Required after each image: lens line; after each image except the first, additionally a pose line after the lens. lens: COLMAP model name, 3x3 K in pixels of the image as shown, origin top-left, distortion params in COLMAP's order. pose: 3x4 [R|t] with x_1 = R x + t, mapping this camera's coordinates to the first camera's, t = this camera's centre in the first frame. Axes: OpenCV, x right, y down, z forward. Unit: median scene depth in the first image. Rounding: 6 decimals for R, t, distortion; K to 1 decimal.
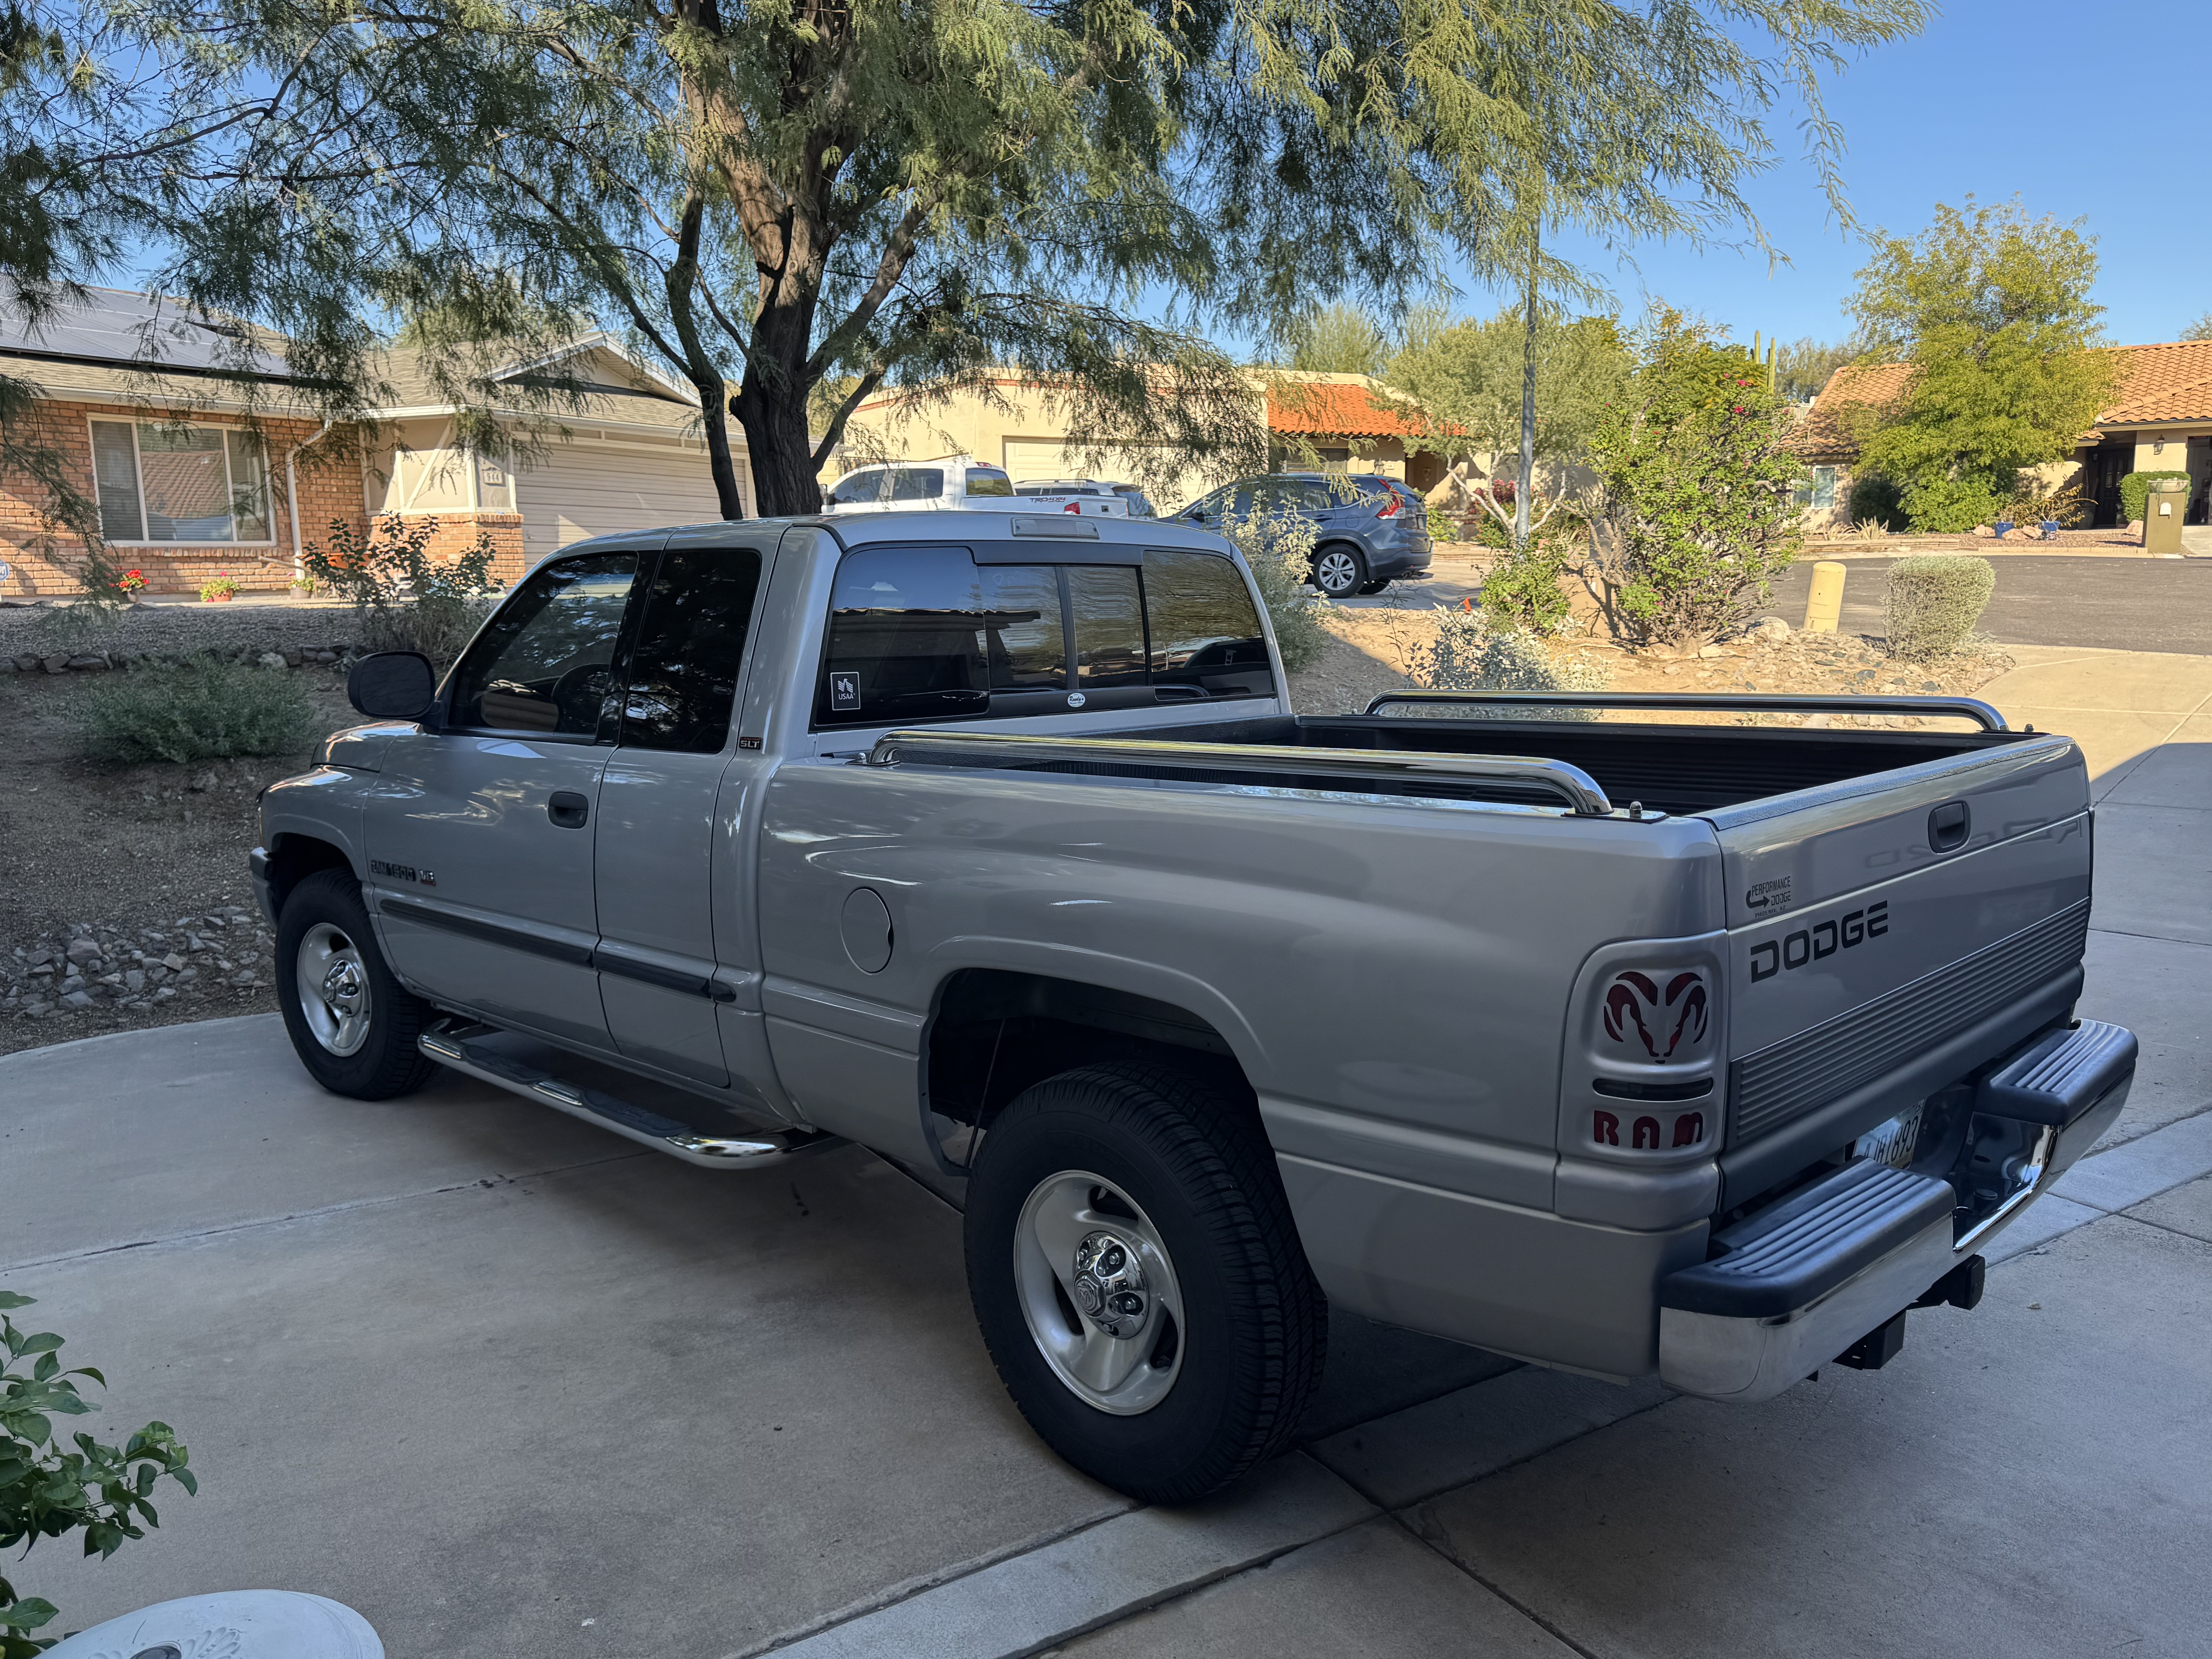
lens RADIAL K [[1686.4, 0, 1105.5], [0, 1686.4, 830.6], [0, 0, 1]] dist [-0.004892, -0.002236]
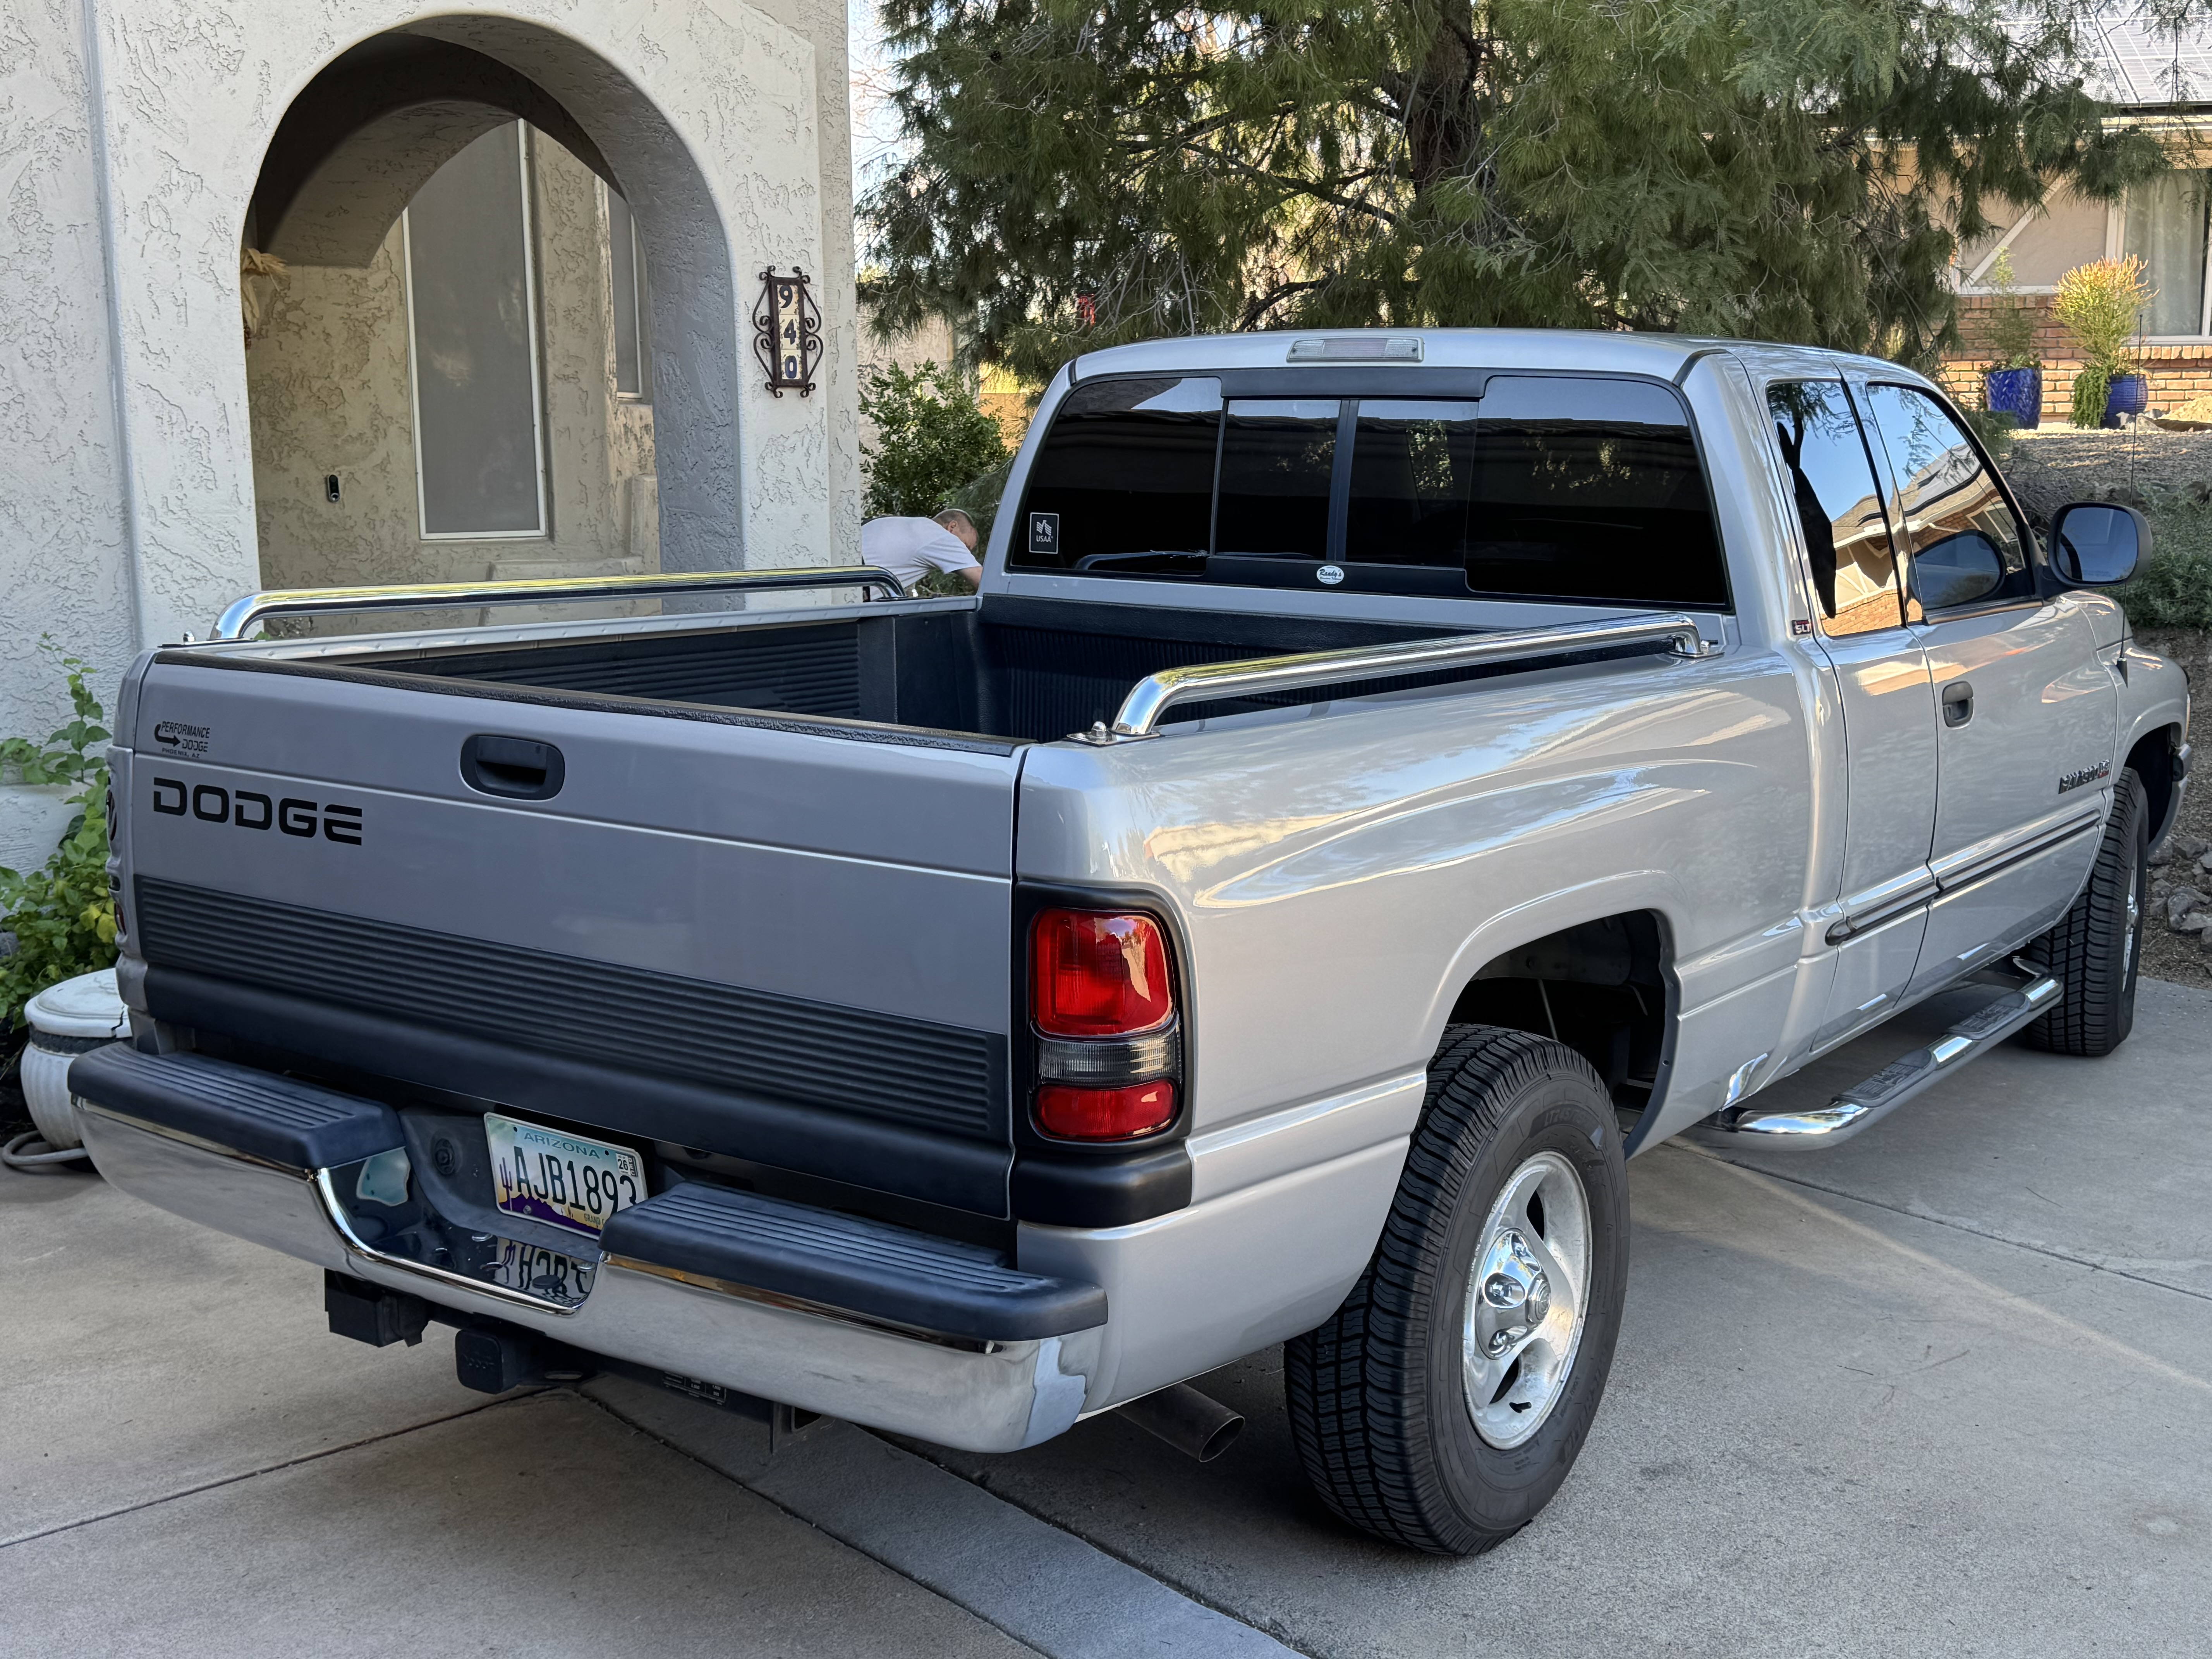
lens RADIAL K [[2478.9, 0, 1104.2], [0, 2478.9, 831.6], [0, 0, 1]] dist [0.021200, 0.000000]
pose [[0.164914, 0.175549, -0.970560, 1.753037], [-0.145406, 0.977608, 0.152117, -0.193713], [0.975531, 0.116039, 0.186747, 1.135462]]
